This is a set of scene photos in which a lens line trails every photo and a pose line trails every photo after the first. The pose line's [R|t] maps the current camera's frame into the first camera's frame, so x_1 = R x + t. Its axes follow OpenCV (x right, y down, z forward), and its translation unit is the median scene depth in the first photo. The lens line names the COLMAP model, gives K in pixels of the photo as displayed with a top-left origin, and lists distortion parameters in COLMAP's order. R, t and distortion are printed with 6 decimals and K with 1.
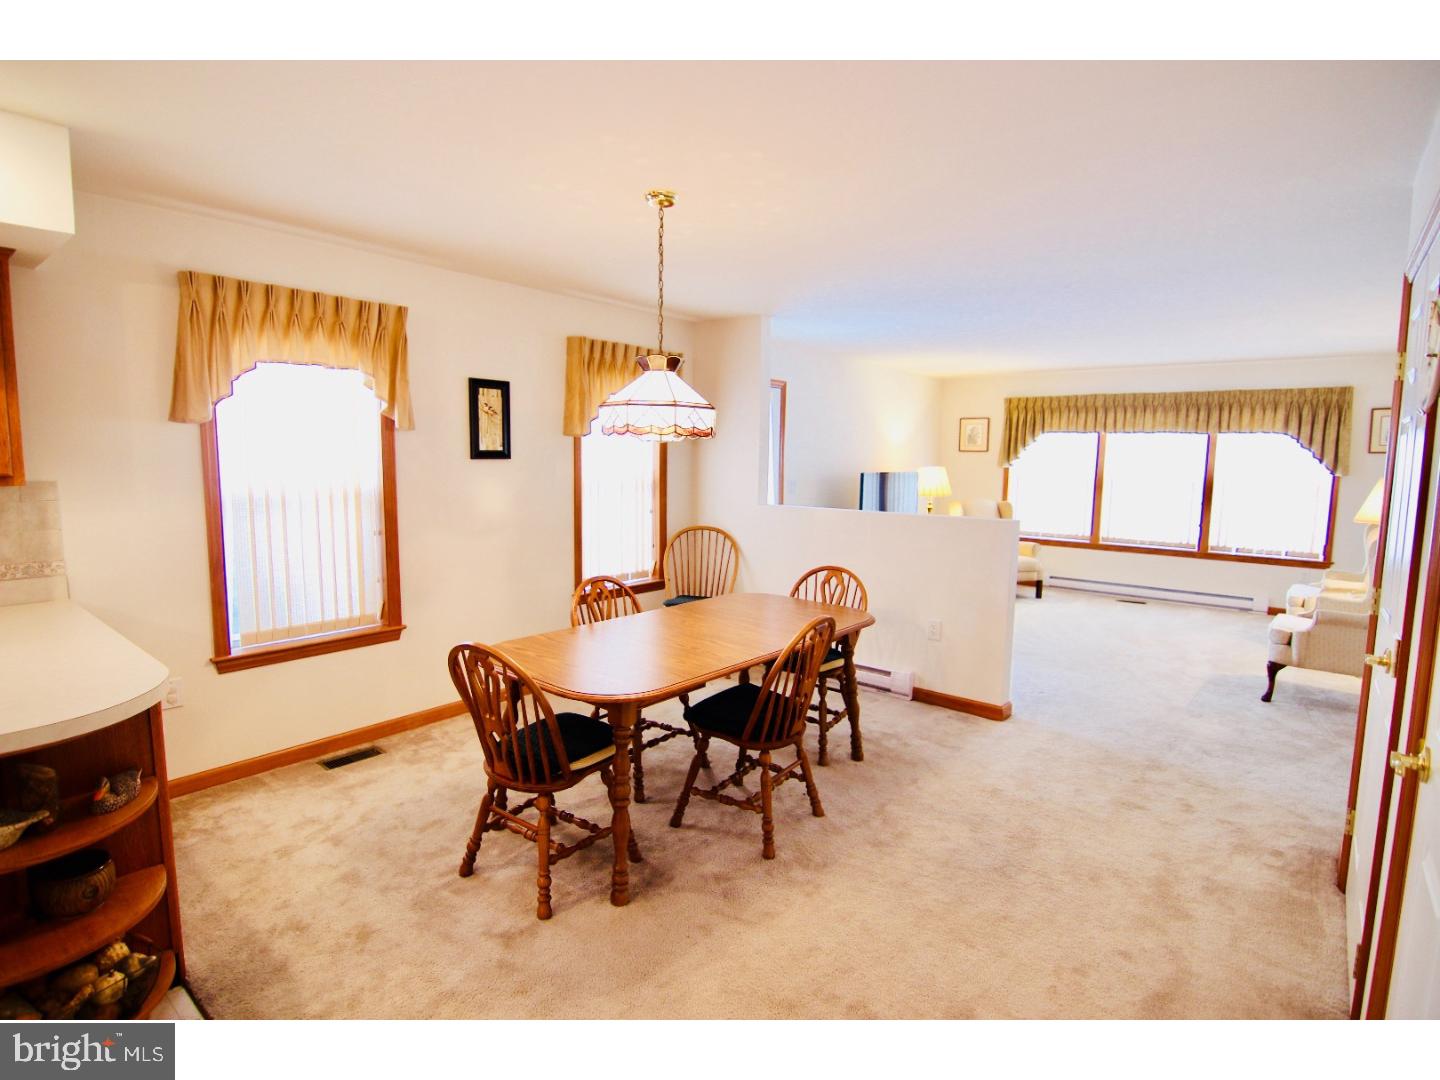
lens RADIAL K [[732.2, 0, 717.1], [0, 732.2, 539.2], [0, 0, 1]] dist [-0.009526, -0.007527]
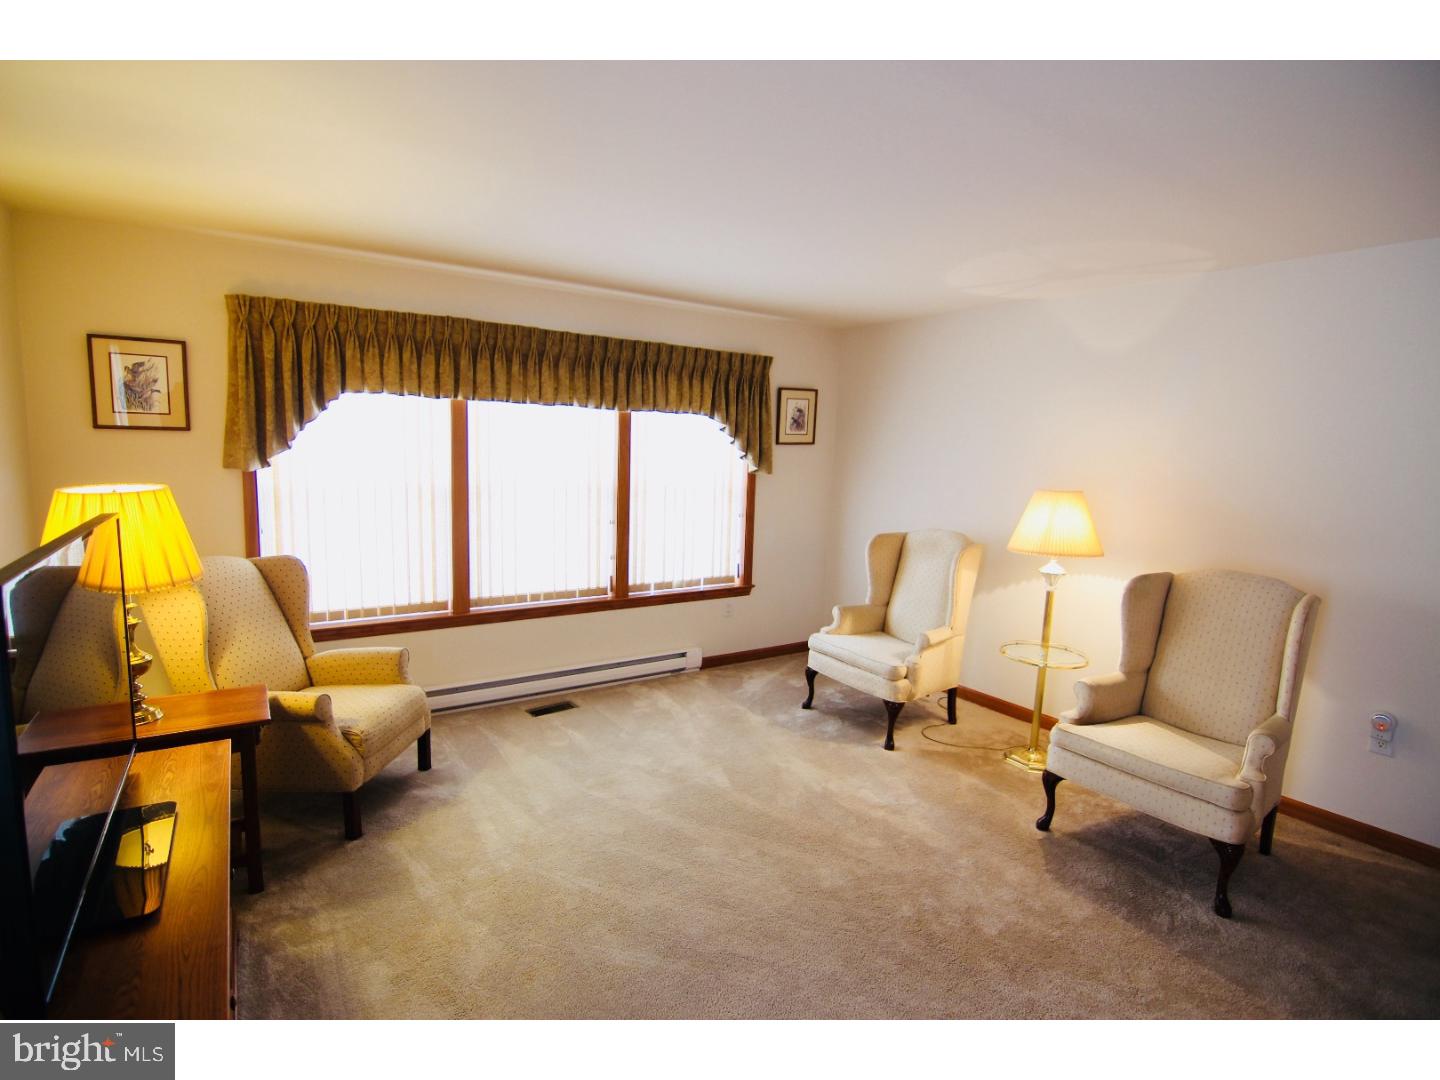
lens RADIAL K [[732.2, 0, 716.9], [0, 732.2, 536.5], [0, 0, 1]] dist [-0.009526, -0.007527]
pose [[0.290295, -0.127742, 0.948373, 0.104199], [0.078935, 0.990869, 0.109304, -0.108354], [-0.953676, 0.043130, 0.297727, 0.803603]]
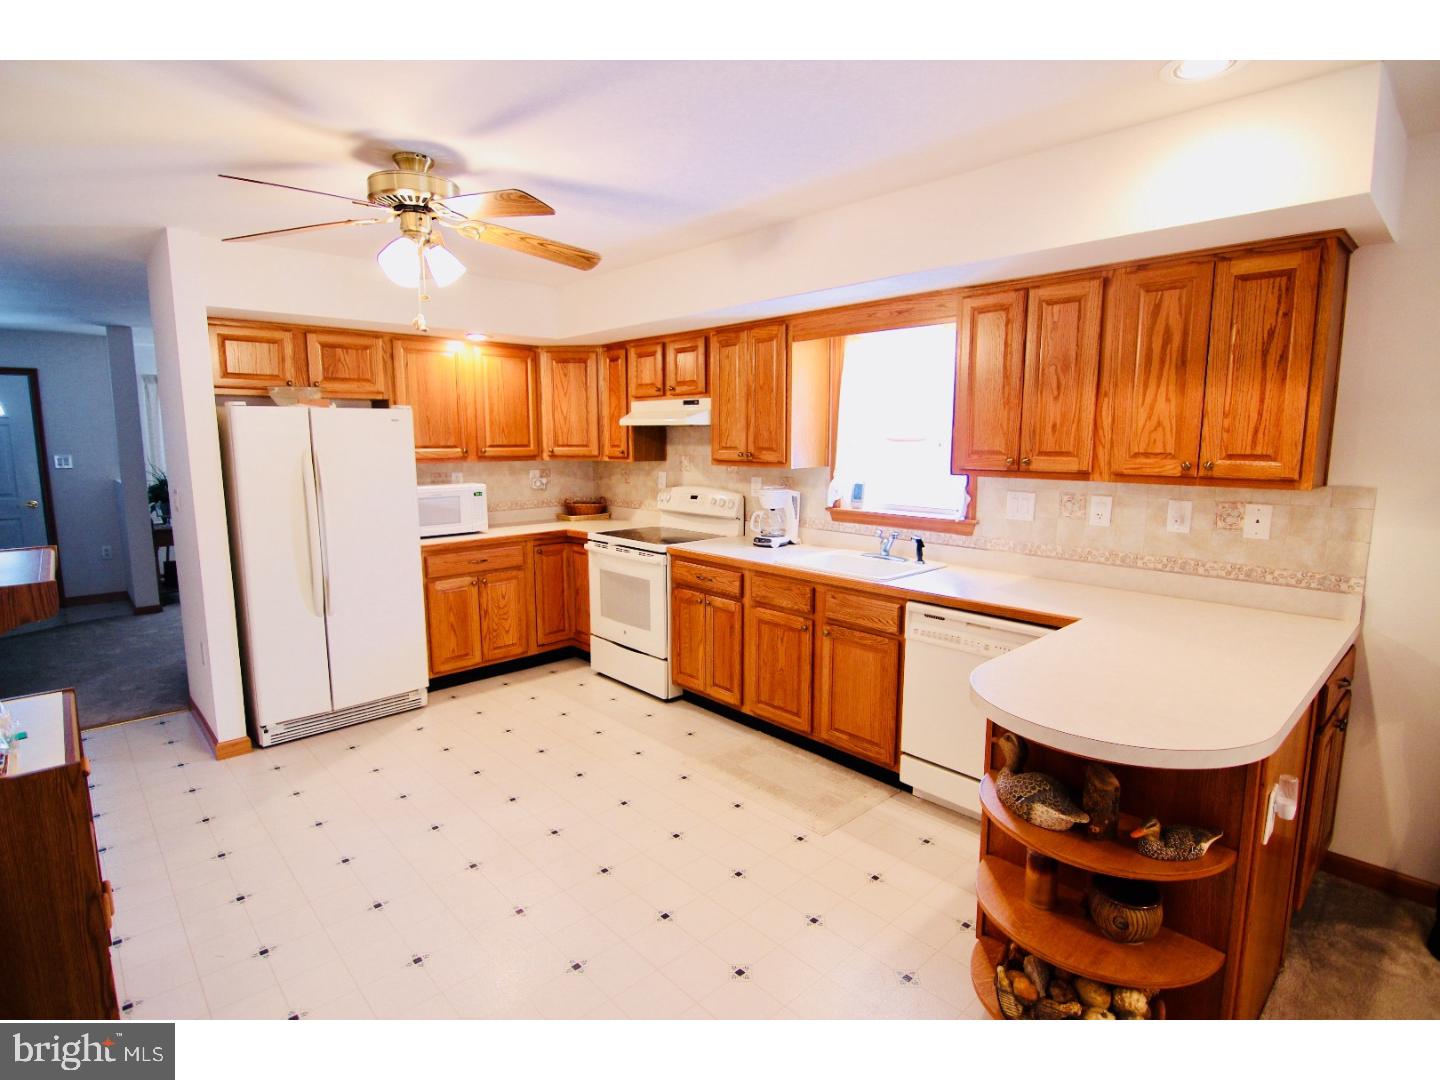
lens RADIAL K [[732.2, 0, 716.8], [0, 732.2, 537.7], [0, 0, 1]] dist [-0.009526, -0.007527]
pose [[-0.140372, 0.125244, -0.982145, 0.021007], [-0.113024, 0.983456, 0.141565, -0.021822], [0.983627, 0.130877, -0.123894, 0.135995]]
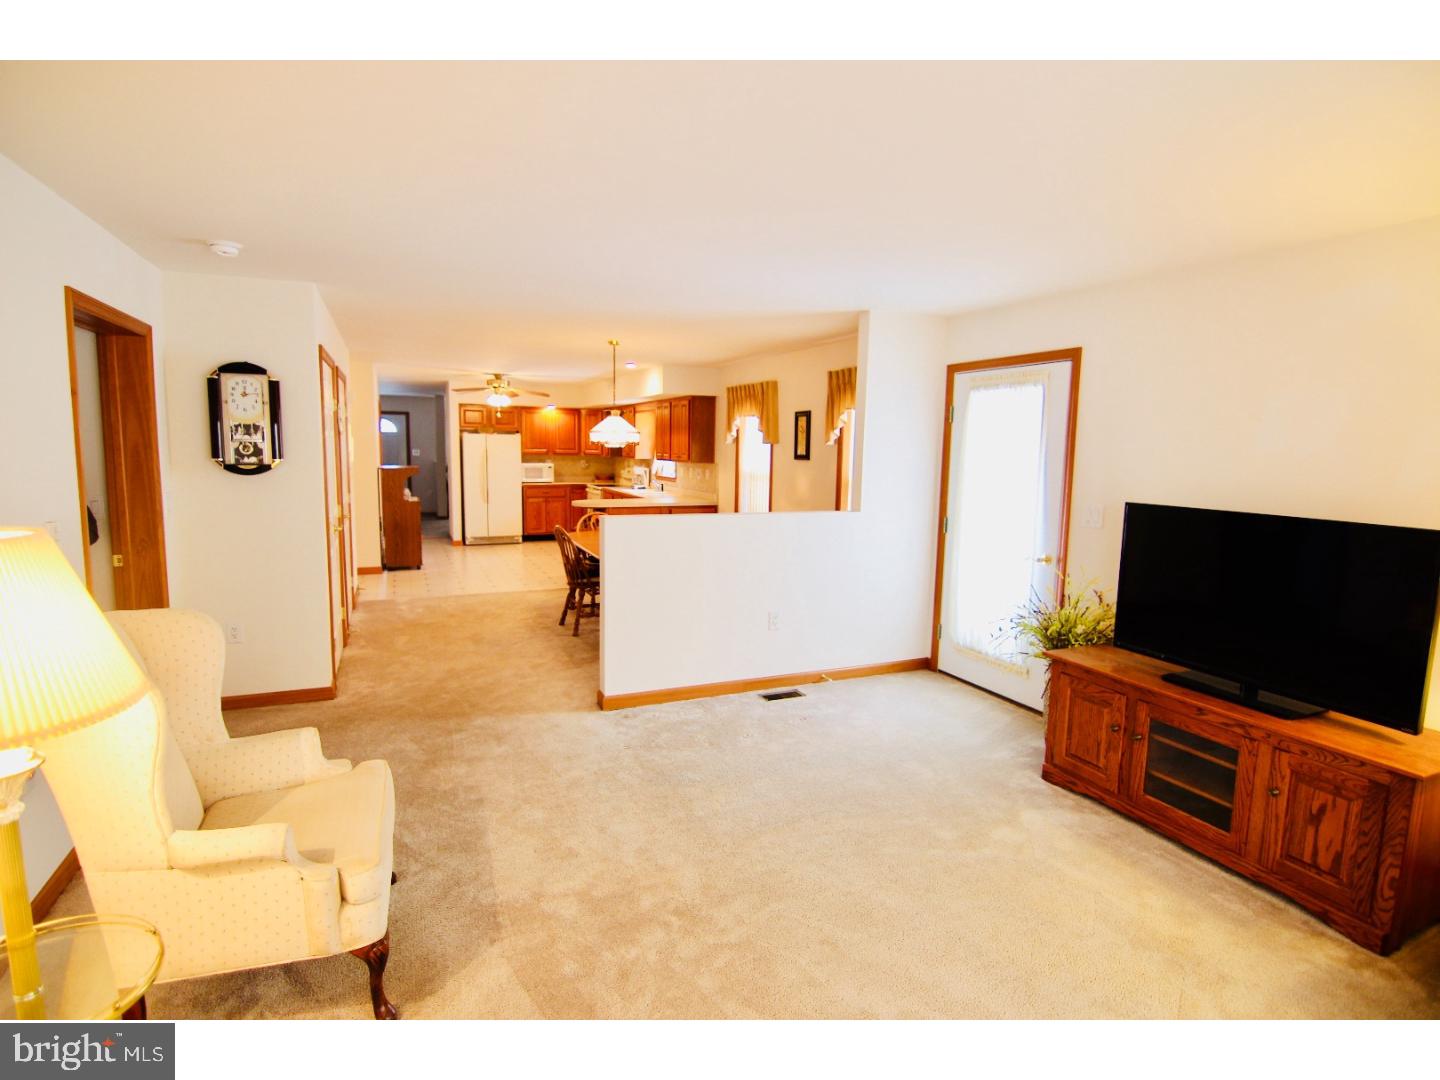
lens RADIAL K [[732.2, 0, 723.3], [0, 732.2, 543.4], [0, 0, 1]] dist [-0.009526, -0.007527]
pose [[-0.450631, 0.093176, -0.887834, 0.755866], [-0.129331, 0.977232, 0.168202, -0.110697], [0.883292, 0.190622, -0.428320, 0.970587]]
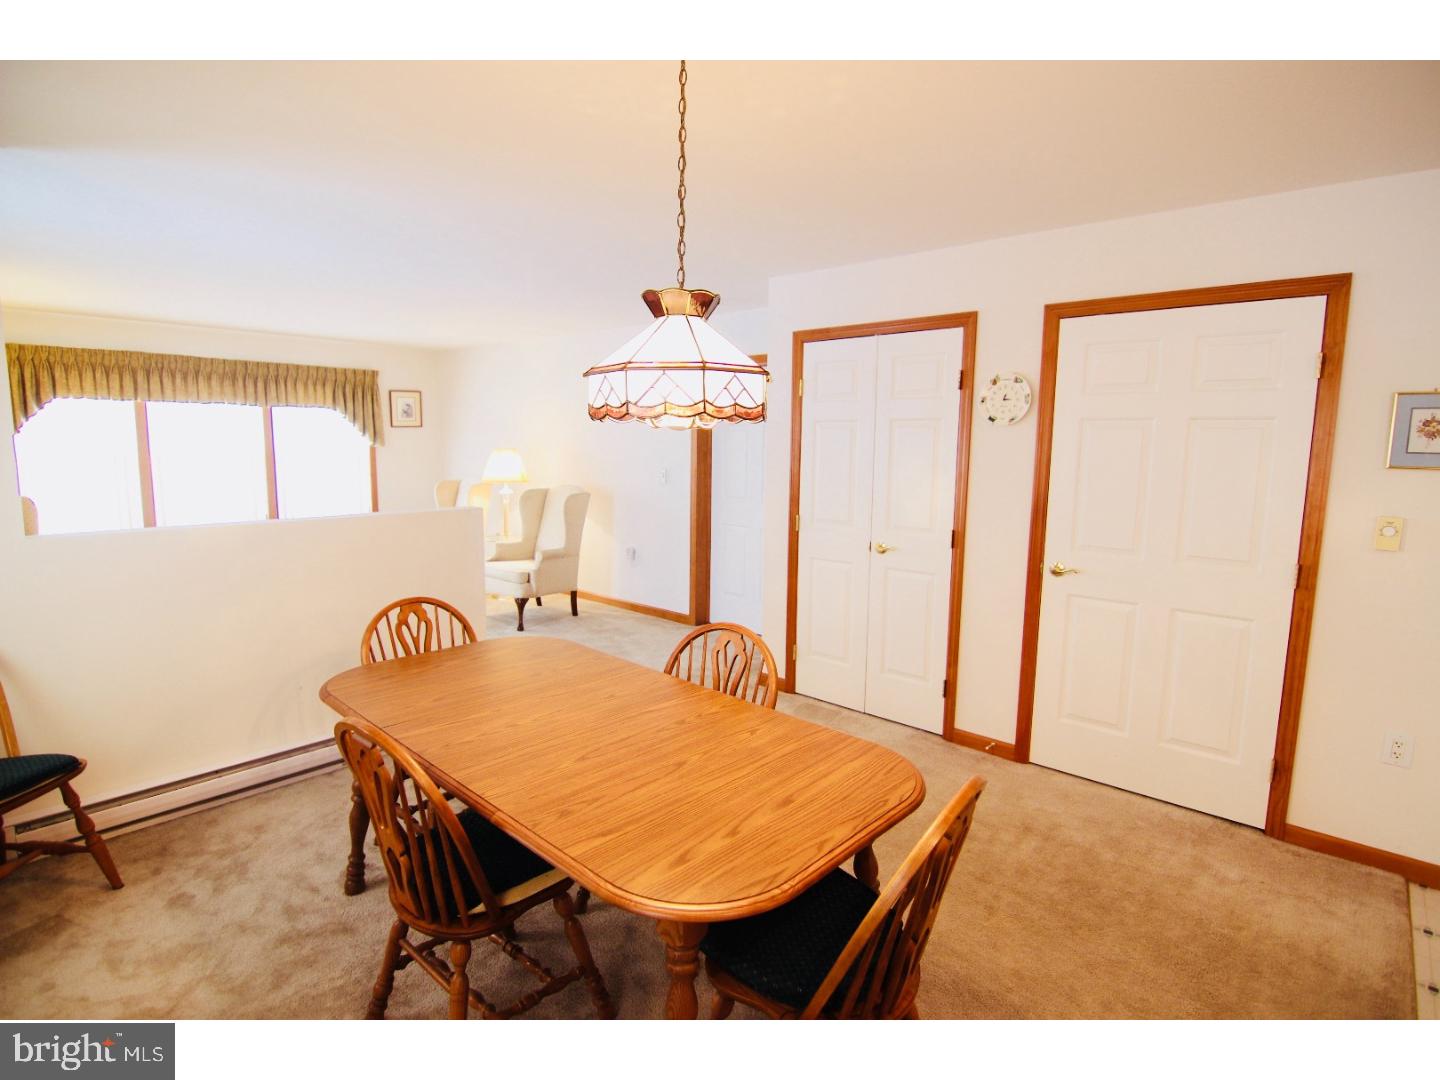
lens RADIAL K [[732.2, 0, 716.4], [0, 732.2, 531.0], [0, 0, 1]] dist [-0.009526, -0.007527]
pose [[0.047051, -0.138361, 0.989264, -0.301526], [0.100186, 0.986020, 0.133142, -0.053797], [-0.993856, 0.092846, 0.060255, 0.387839]]
